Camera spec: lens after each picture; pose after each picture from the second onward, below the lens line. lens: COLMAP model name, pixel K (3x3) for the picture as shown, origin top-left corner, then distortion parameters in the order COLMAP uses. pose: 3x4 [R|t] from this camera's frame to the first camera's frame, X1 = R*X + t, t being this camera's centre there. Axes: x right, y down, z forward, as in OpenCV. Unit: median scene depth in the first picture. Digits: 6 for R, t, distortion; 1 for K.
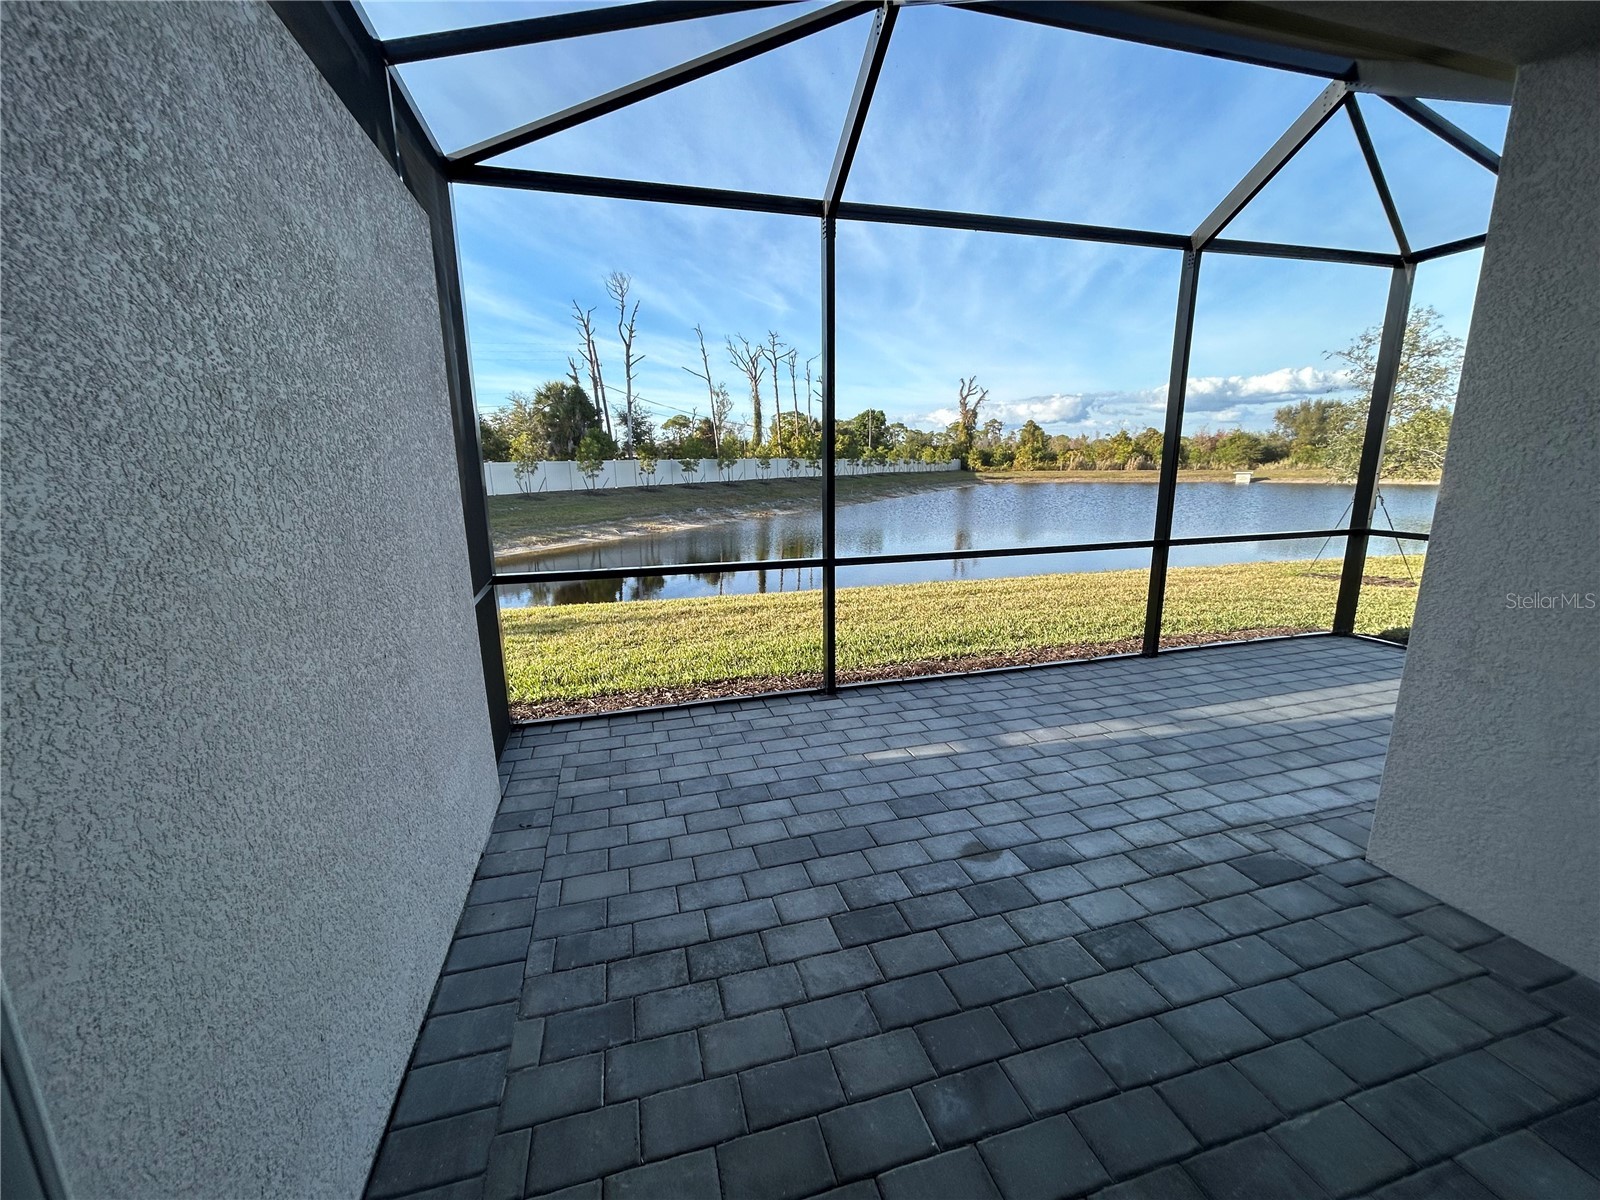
lens RADIAL K [[642.2, 0, 800.0], [0, 642.2, 600.0], [0, 0, 1]] dist [-0.000734, -0.000515]
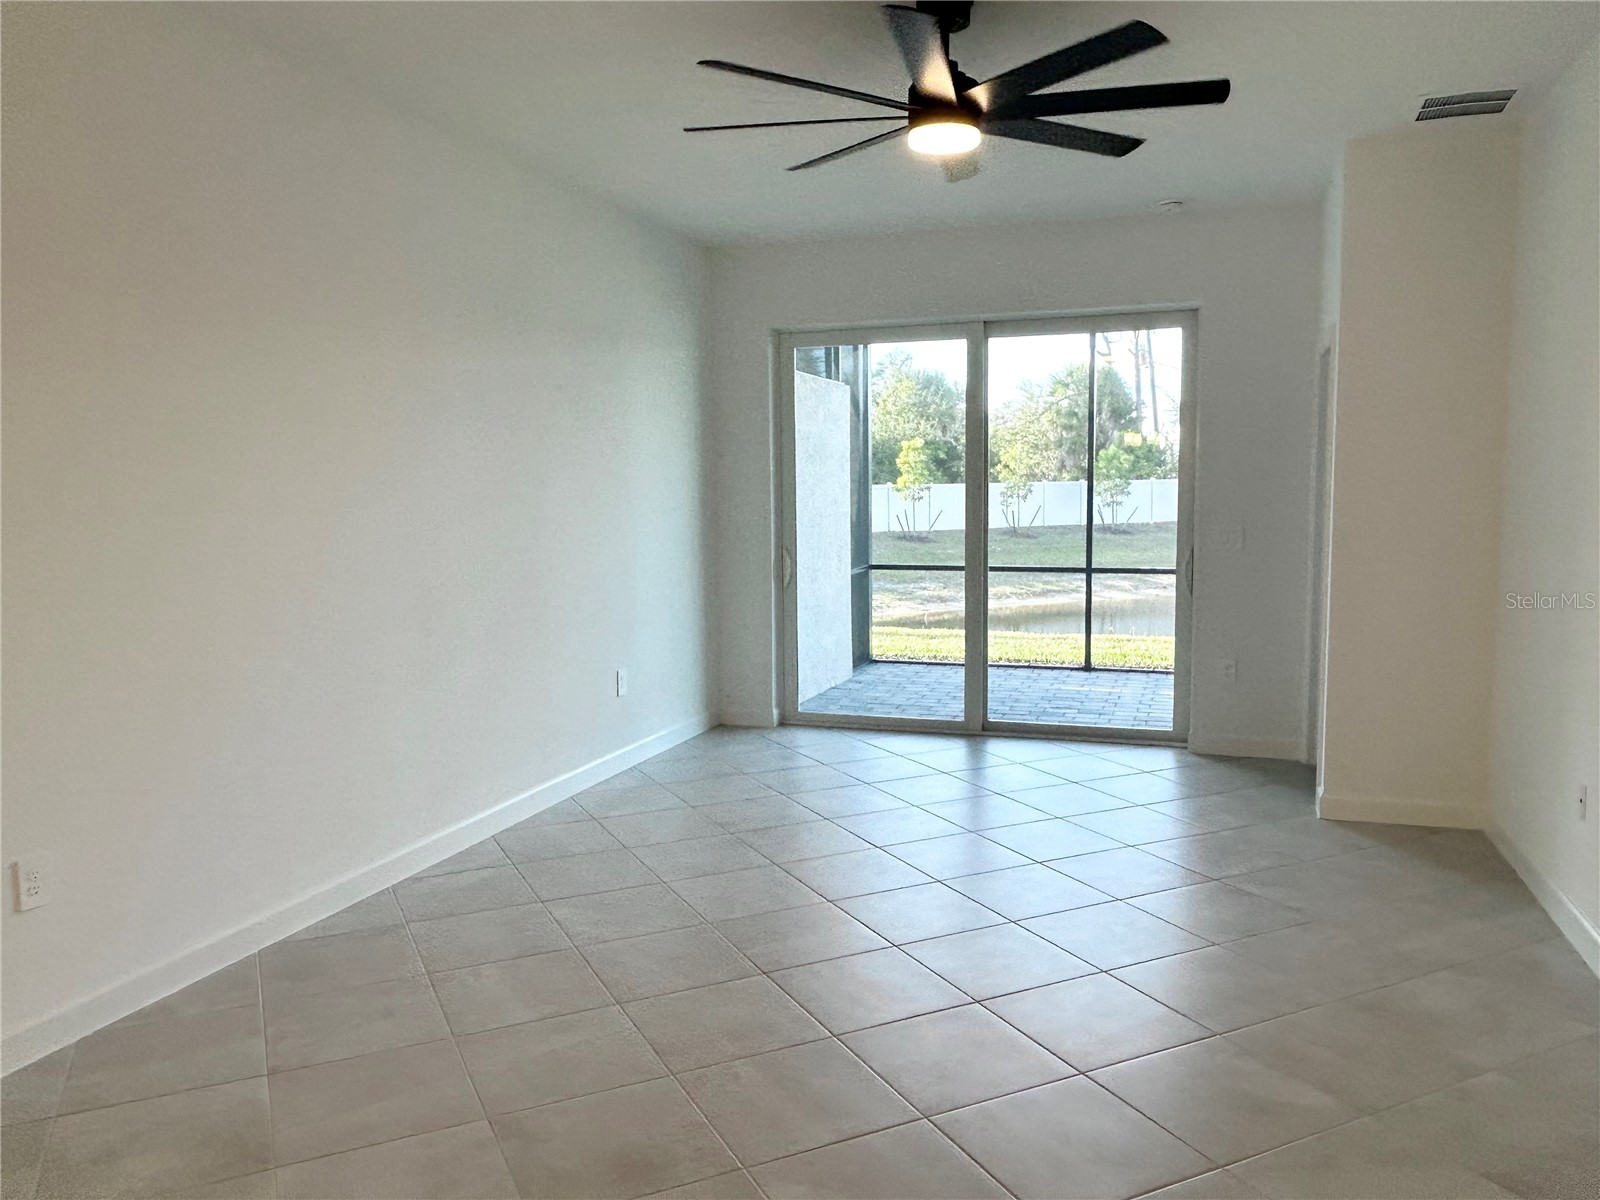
lens RADIAL K [[1151.5, 0, 800.0], [0, 1151.5, 600.0], [0, 0, 1]] dist [-0.000775, -0.000757]
pose [[0.818250, 0.059885, -0.571735, 0.566776], [-0.120700, 0.990287, -0.069017, 0.140238], [0.562049, 0.125481, 0.817530, -0.752633]]
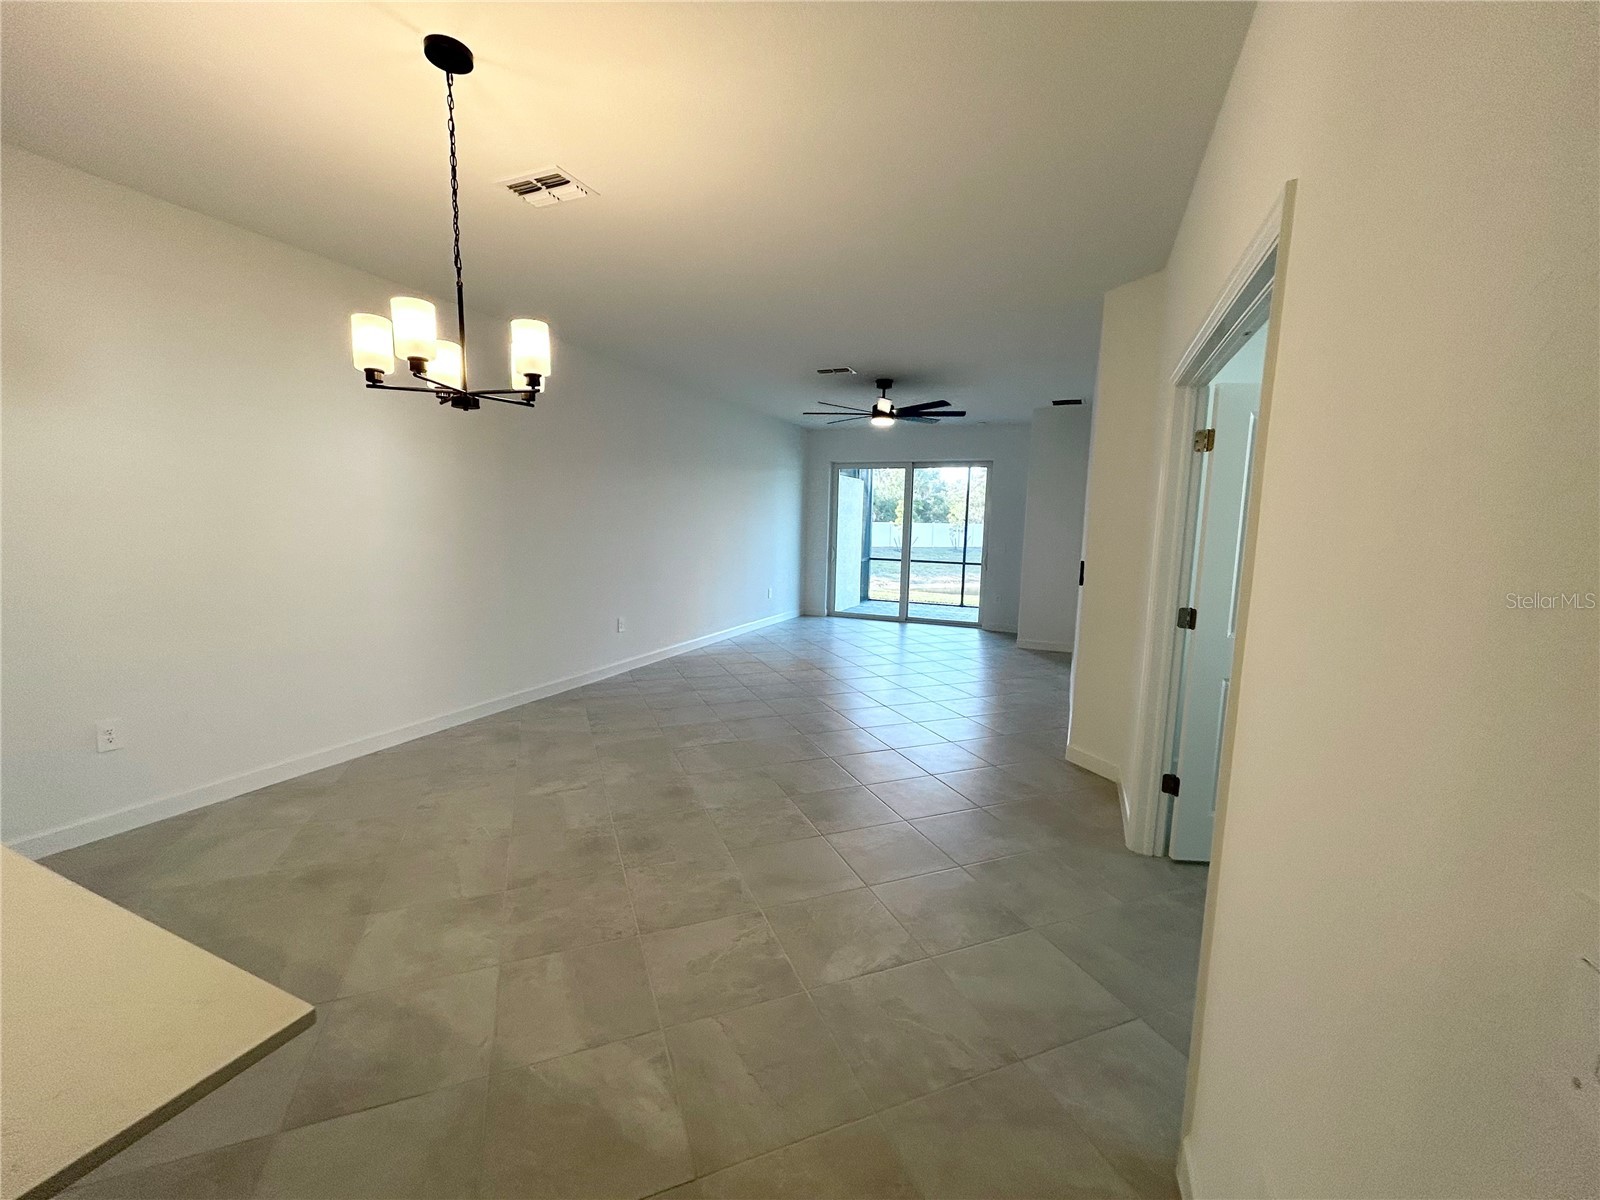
lens RADIAL K [[642.2, 0, 800.0], [0, 642.2, 600.0], [0, 0, 1]] dist [-0.000734, -0.000515]
pose [[0.773790, 0.107789, -0.624204, 0.812276], [-0.165377, 0.985616, -0.034810, 0.200606], [0.611474, 0.130165, 0.780485, -1.069134]]
